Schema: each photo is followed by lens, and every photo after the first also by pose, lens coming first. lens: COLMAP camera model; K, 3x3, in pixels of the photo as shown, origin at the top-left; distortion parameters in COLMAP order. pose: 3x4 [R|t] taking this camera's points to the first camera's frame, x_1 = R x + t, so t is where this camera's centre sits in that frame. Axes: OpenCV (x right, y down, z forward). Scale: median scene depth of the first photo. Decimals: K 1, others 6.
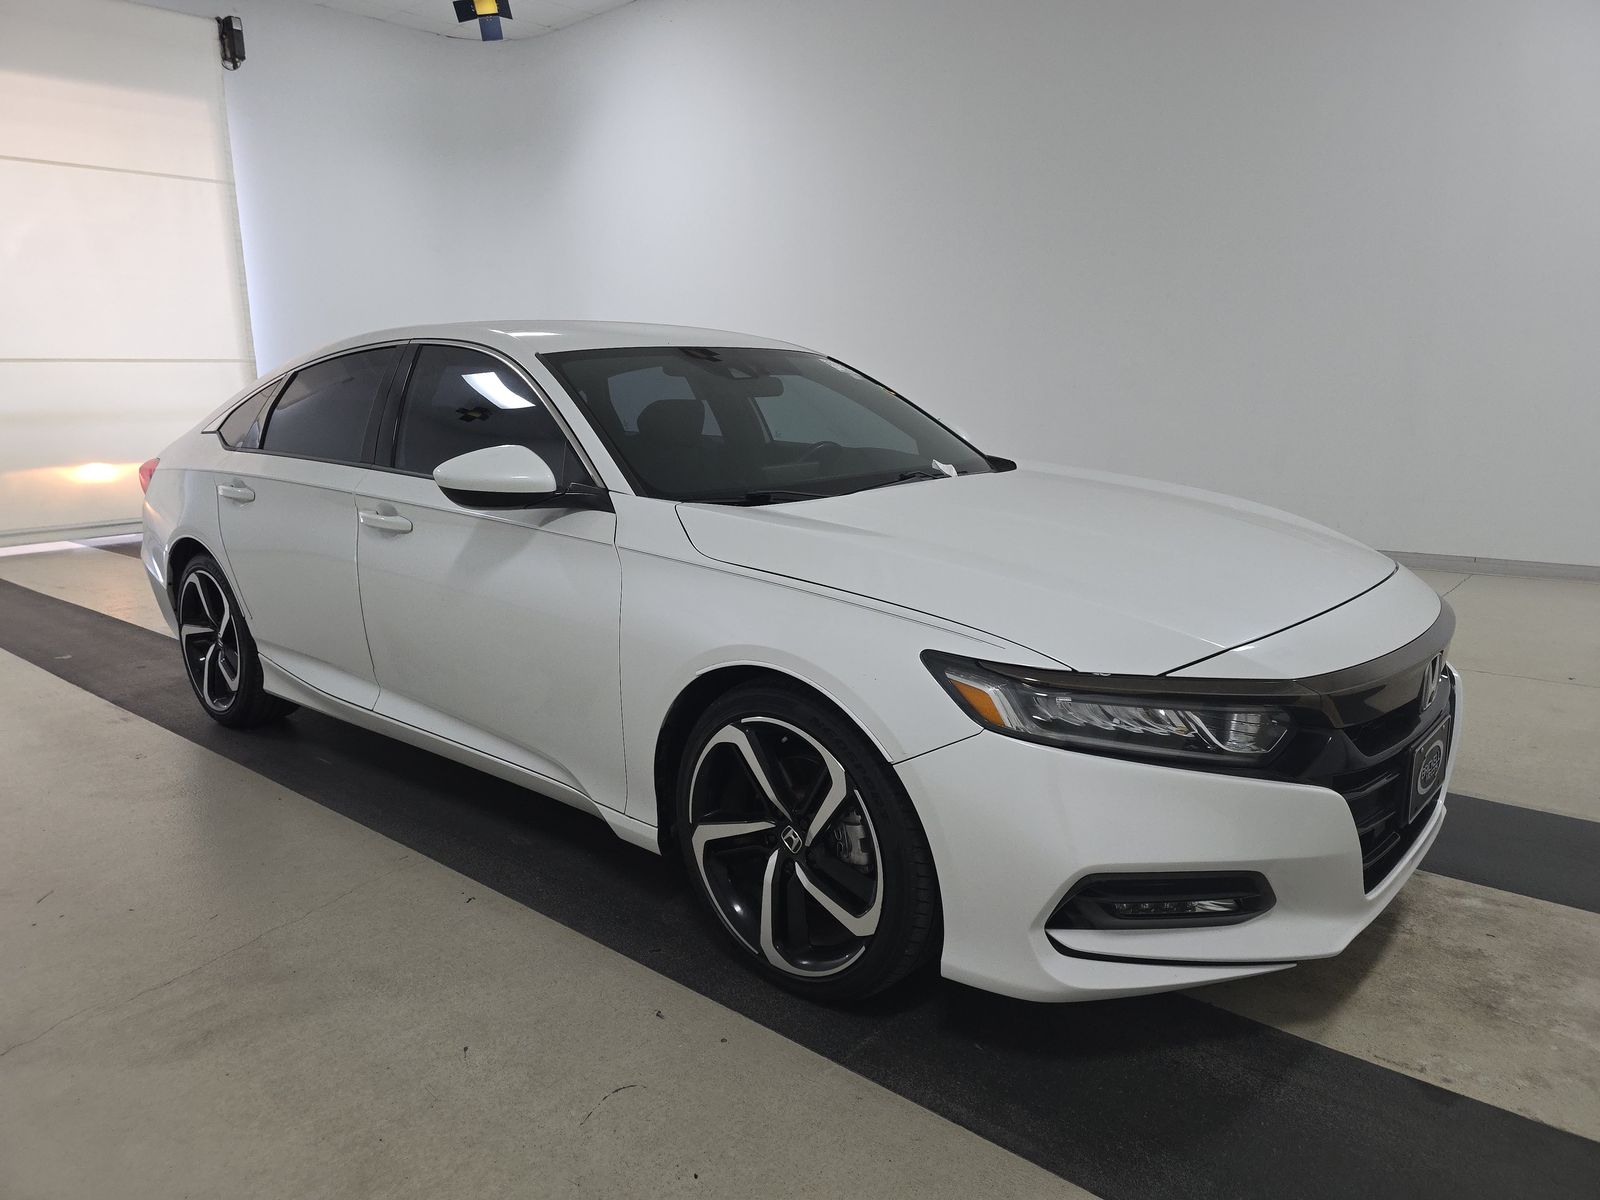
lens RADIAL K [[1045.0, 0, 800.0], [0, 1045.0, 600.0], [0, 0, 1]] dist [0.024391, 0.000962]
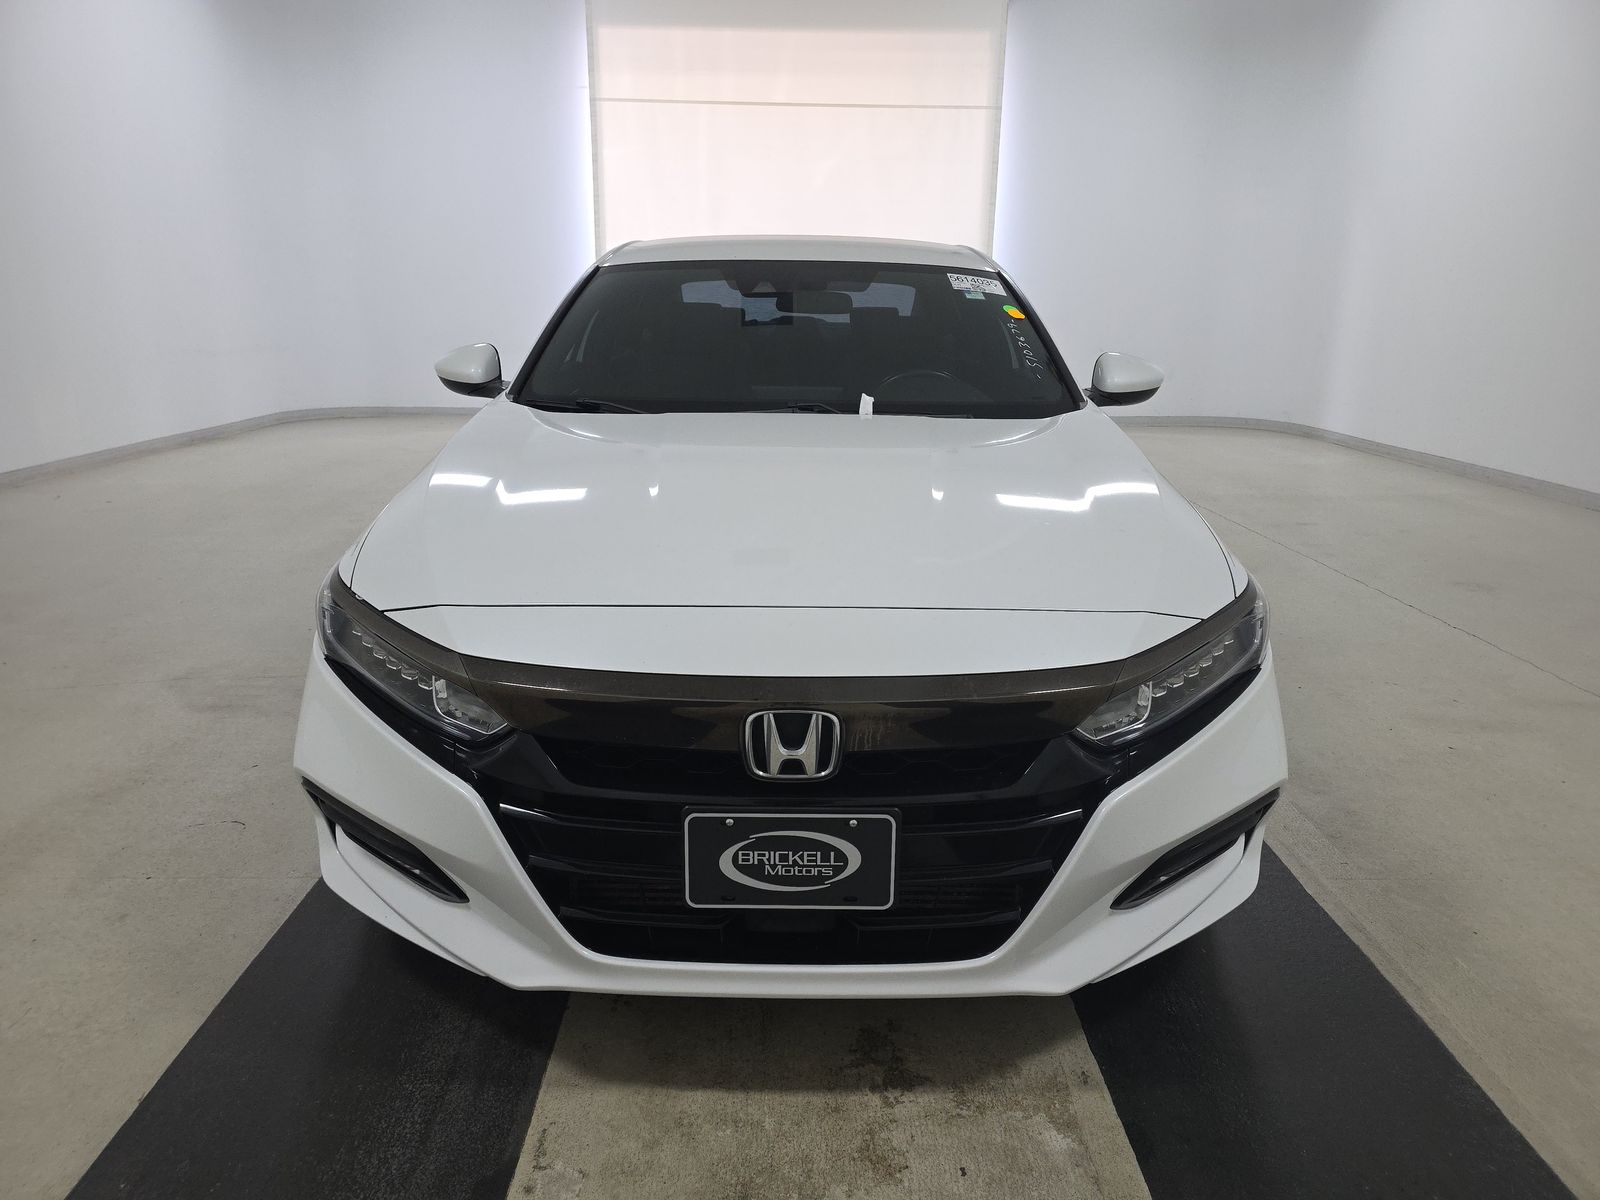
lens RADIAL K [[1045.0, 0, 800.0], [0, 1045.0, 600.0], [0, 0, 1]] dist [0.024391, 0.000962]
pose [[0.673286, 0.229533, -0.702852, 0.978089], [-0.173905, 0.973086, 0.151195, -0.115016], [0.718640, 0.020433, 0.695082, 0.466383]]
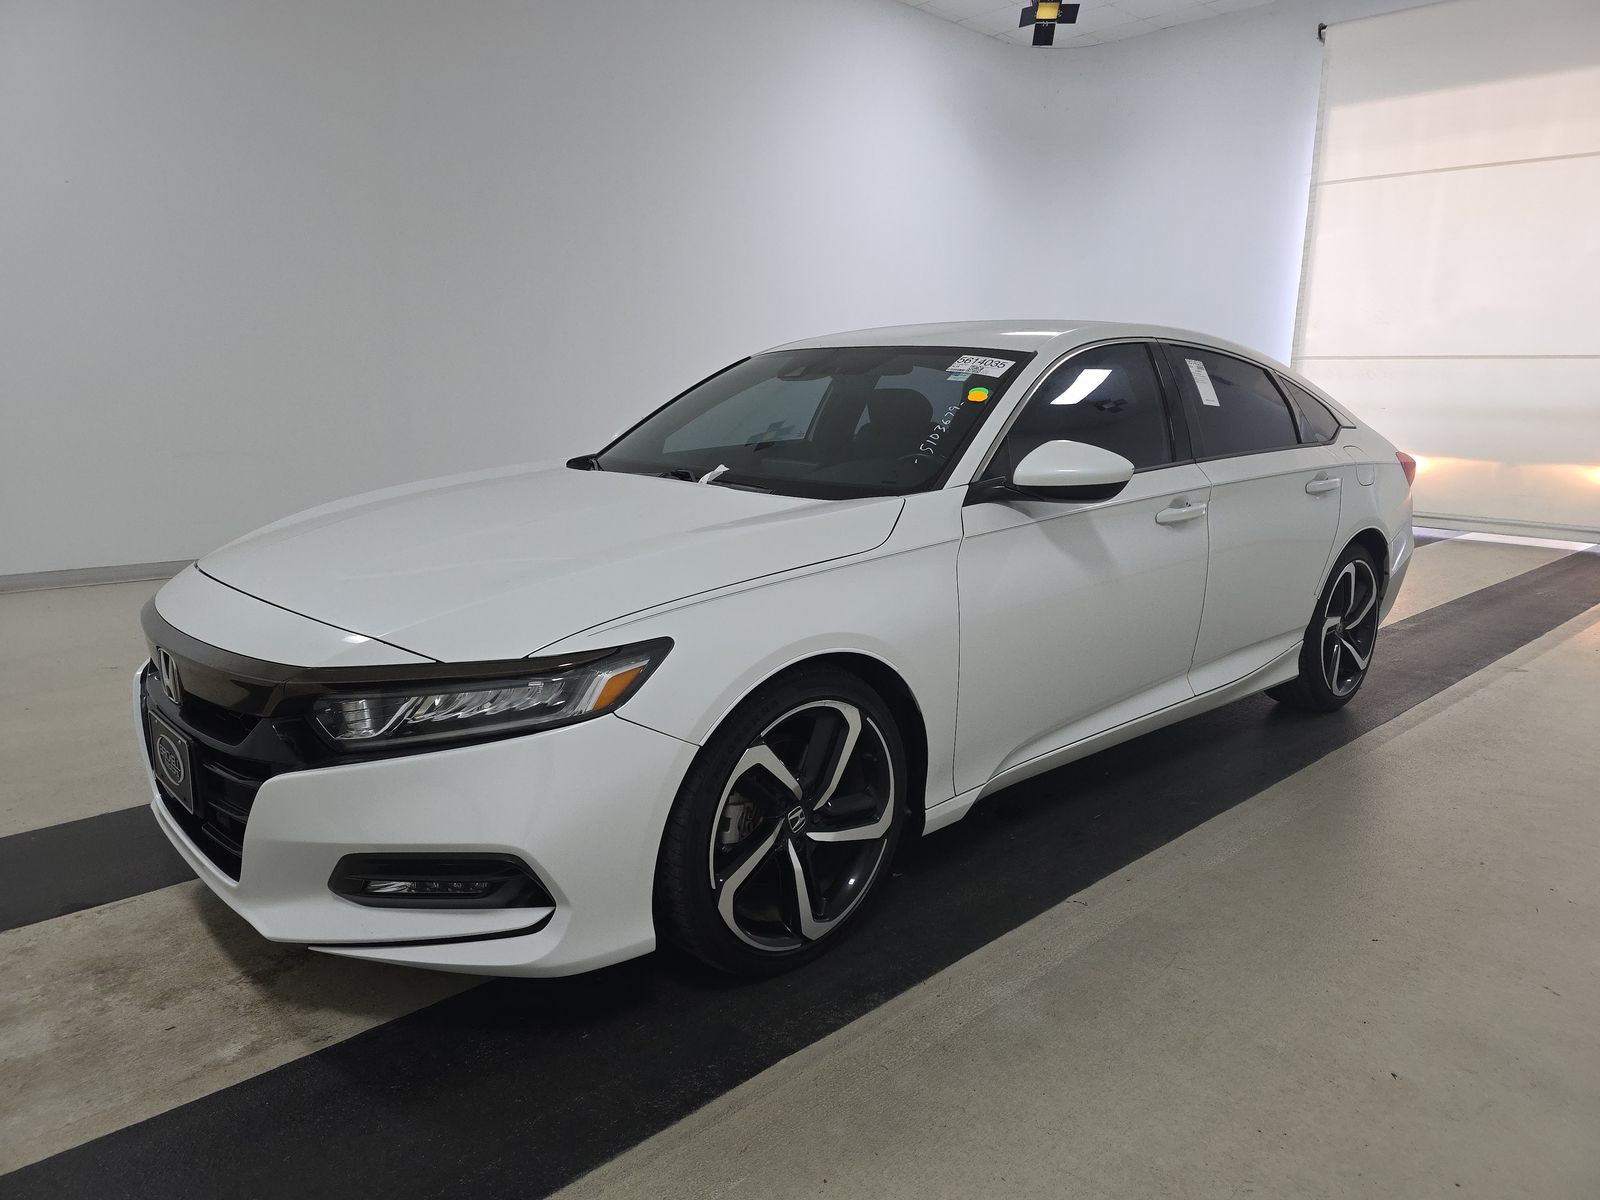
lens RADIAL K [[1079.4, 0, 845.2], [0, 1079.4, 594.0], [0, 0, 1]] dist [0.021100, -0.004134]
pose [[-0.064270, 0.208112, -0.975991, 1.426316], [-0.216932, 0.951712, 0.217220, -0.333911], [0.974069, 0.225684, -0.016021, 1.487782]]
